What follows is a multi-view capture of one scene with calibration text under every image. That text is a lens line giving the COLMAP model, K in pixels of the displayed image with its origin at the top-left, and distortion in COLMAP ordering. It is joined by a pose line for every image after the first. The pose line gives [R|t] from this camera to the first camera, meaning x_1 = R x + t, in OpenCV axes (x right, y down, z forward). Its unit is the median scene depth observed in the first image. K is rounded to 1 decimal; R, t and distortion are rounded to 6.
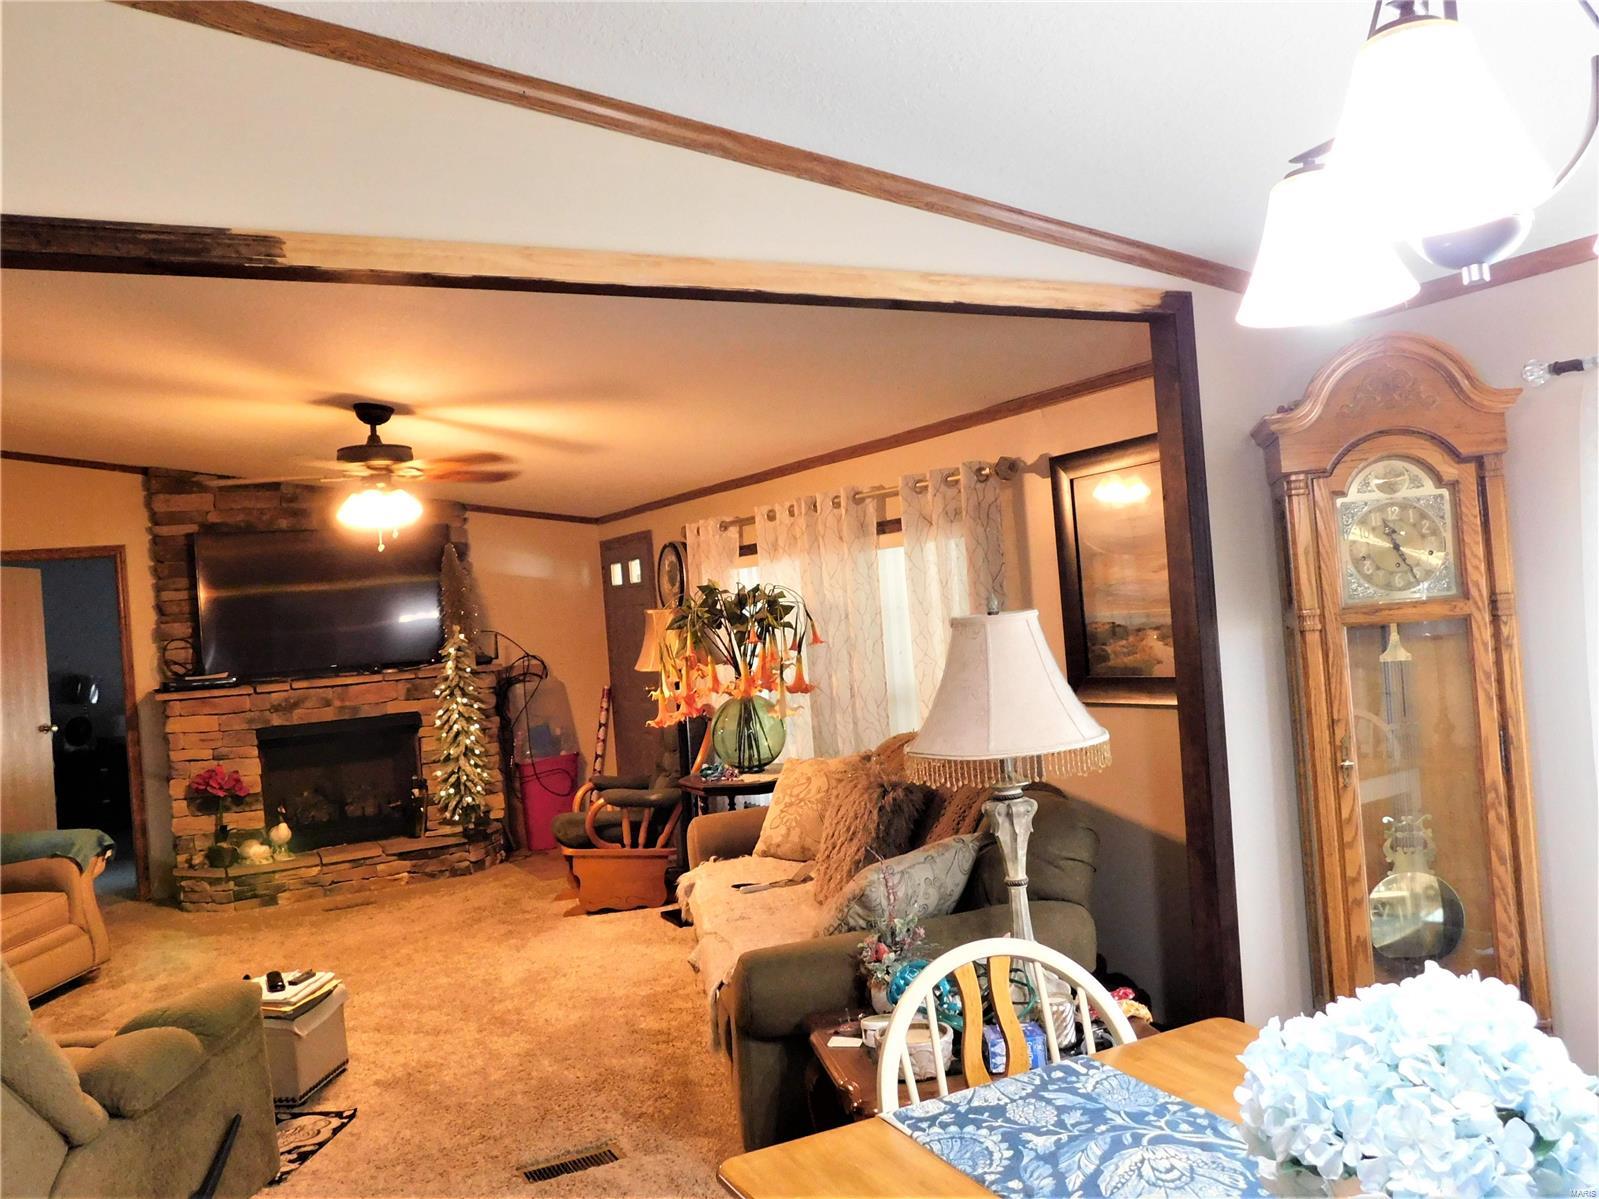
lens RADIAL K [[1320.7, 0, 799.5], [0, 1320.7, 599.5], [0, 0, 1]] dist [-0.042767, -0.000840]
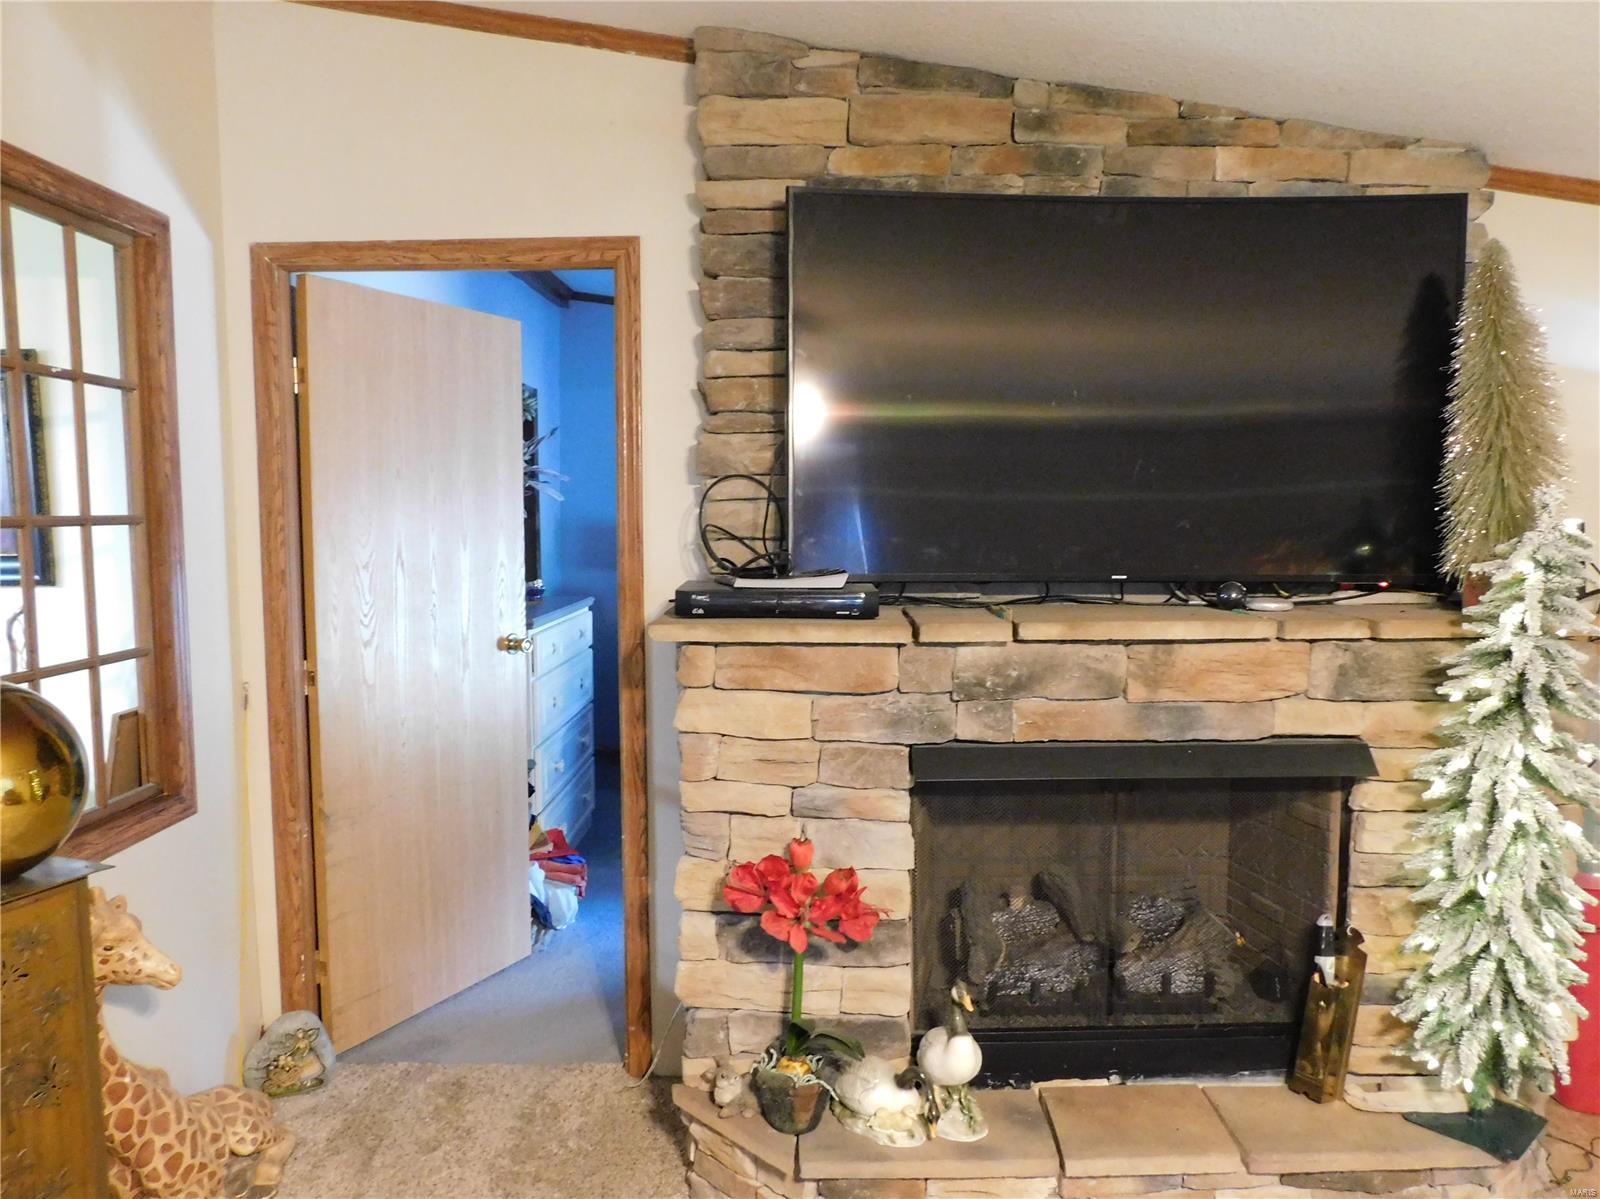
lens RADIAL K [[1121.3, 0, 811.7], [0, 1121.3, 591.3], [0, 0, 1]] dist [-0.080697, 0.070930]
pose [[0.885860, 0.104431, -0.452048, -0.300976], [-0.062672, 0.992343, 0.106433, 0.027816], [0.459701, -0.065954, 0.885621, 0.711528]]
